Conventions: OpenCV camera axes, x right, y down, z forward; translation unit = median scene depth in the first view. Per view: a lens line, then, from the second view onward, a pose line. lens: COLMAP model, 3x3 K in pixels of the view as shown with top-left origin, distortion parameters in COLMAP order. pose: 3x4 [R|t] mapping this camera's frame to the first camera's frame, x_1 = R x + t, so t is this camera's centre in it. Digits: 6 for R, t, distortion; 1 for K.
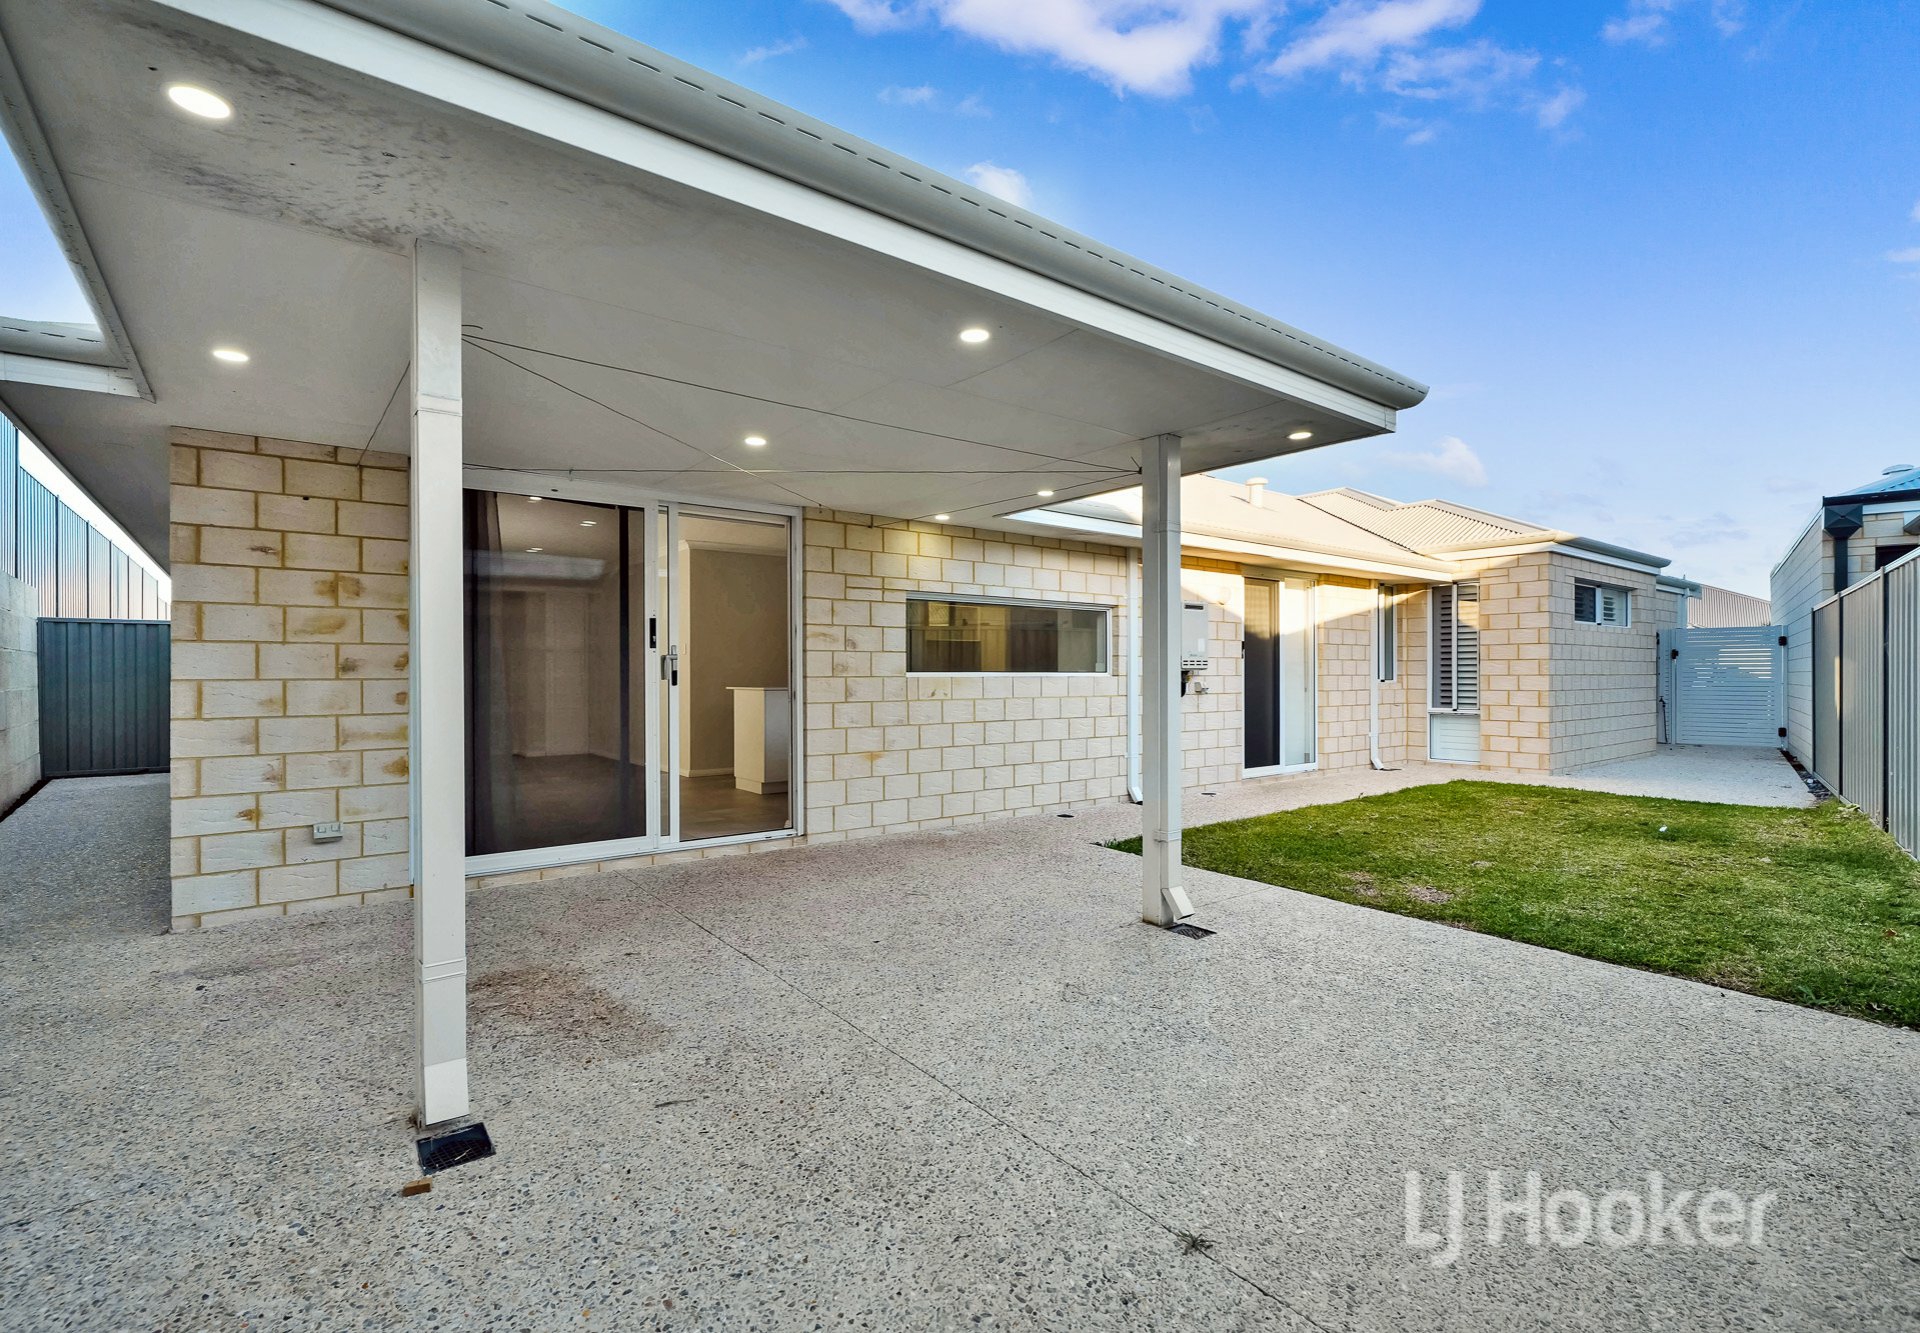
lens RADIAL K [[891.5, 0, 960.0], [0, 891.5, 666.5], [0, 0, 1]] dist [-0.003304, -0.000642]
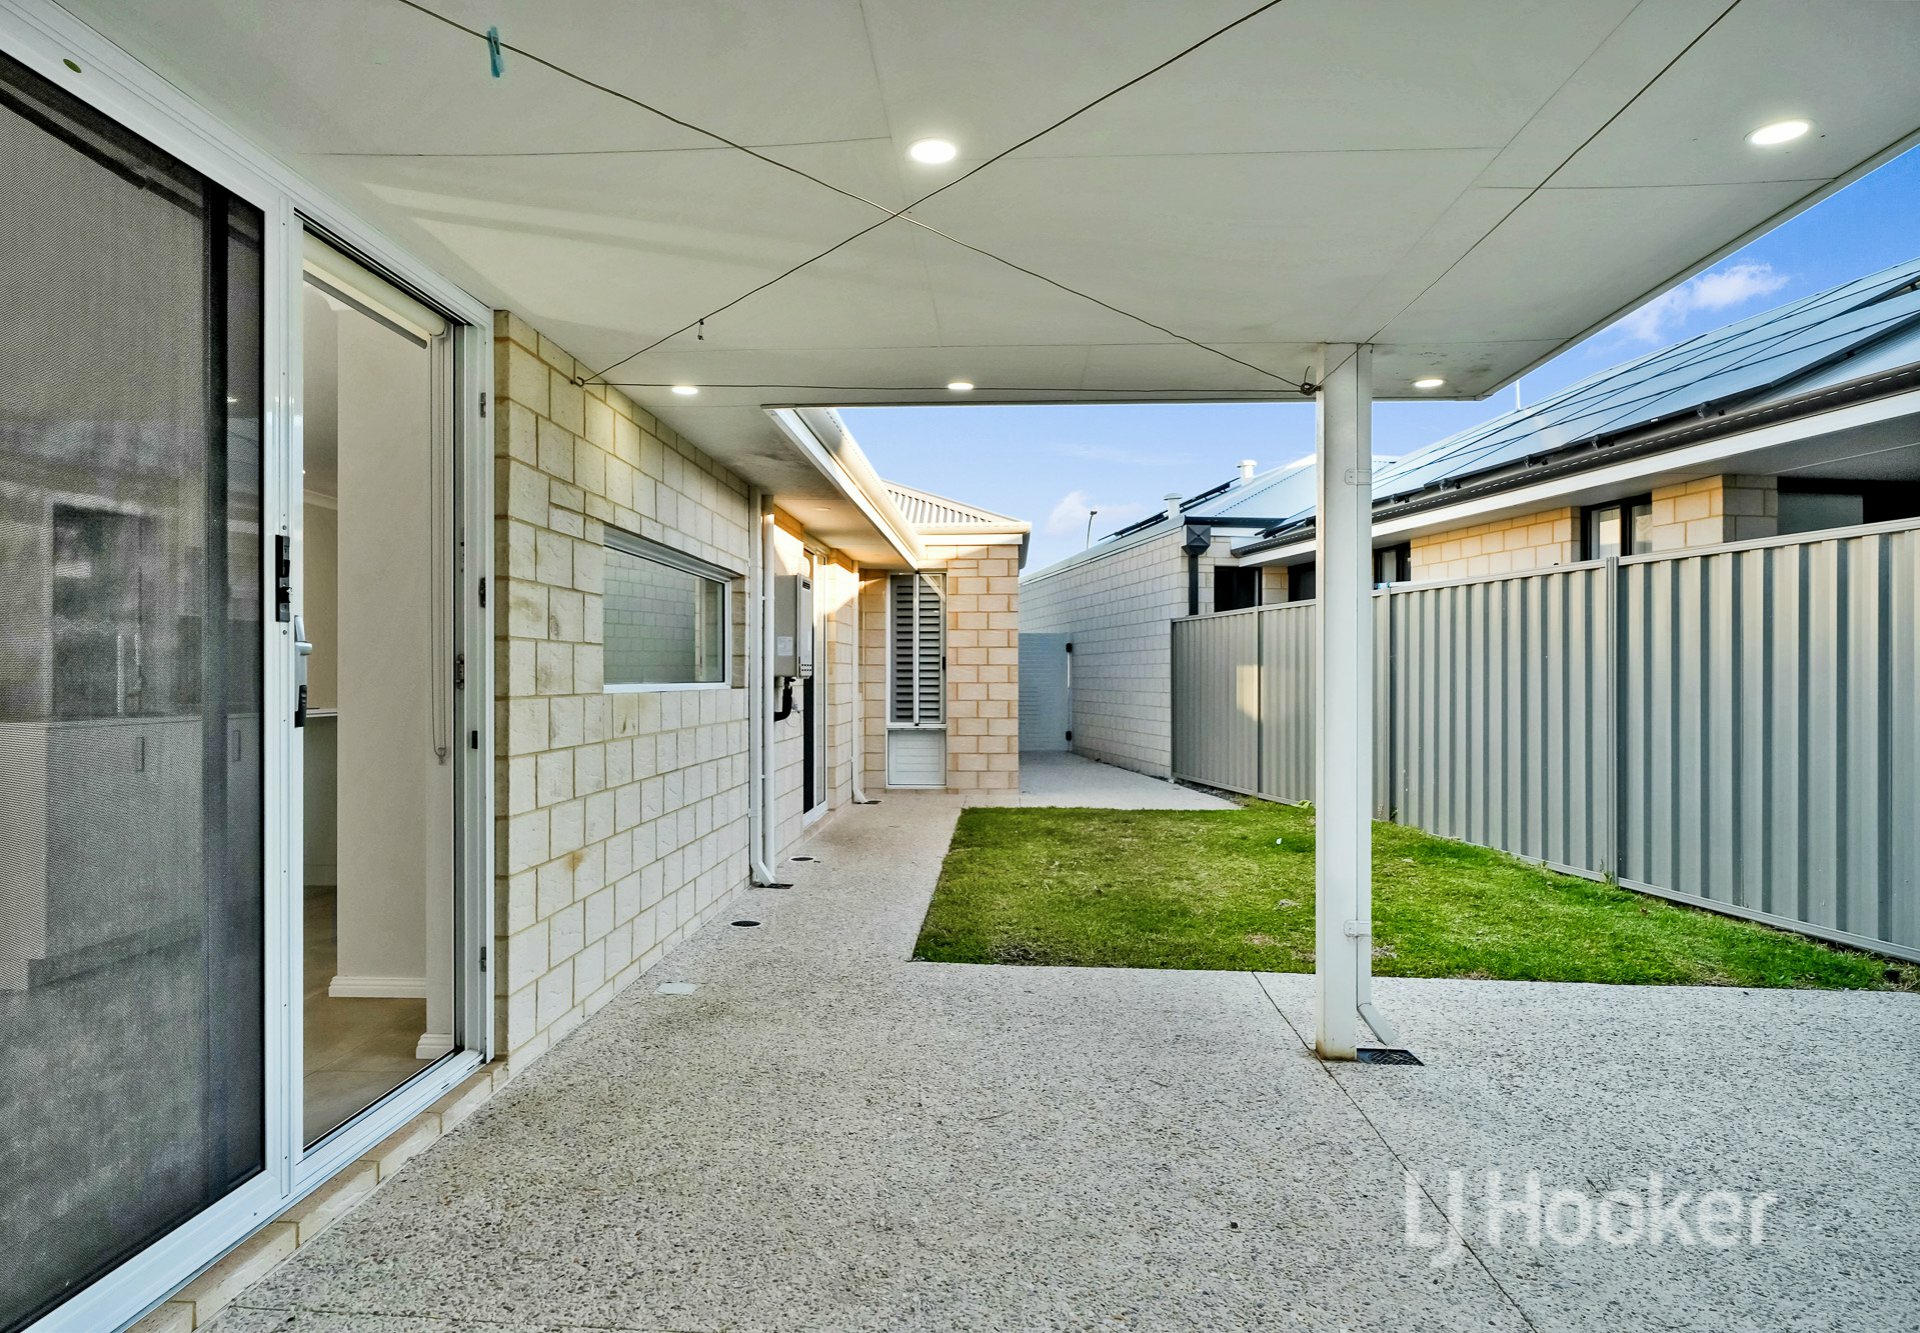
lens RADIAL K [[1185.3, 0, 960.0], [0, 1185.3, 666.5], [0, 0, 1]] dist [0.005990, 0.000102]
pose [[0.653186, 0.007315, 0.757162, -0.296884], [-0.007568, 0.999966, -0.003132, -0.002579], [-0.757160, -0.003684, 0.653219, 0.283251]]
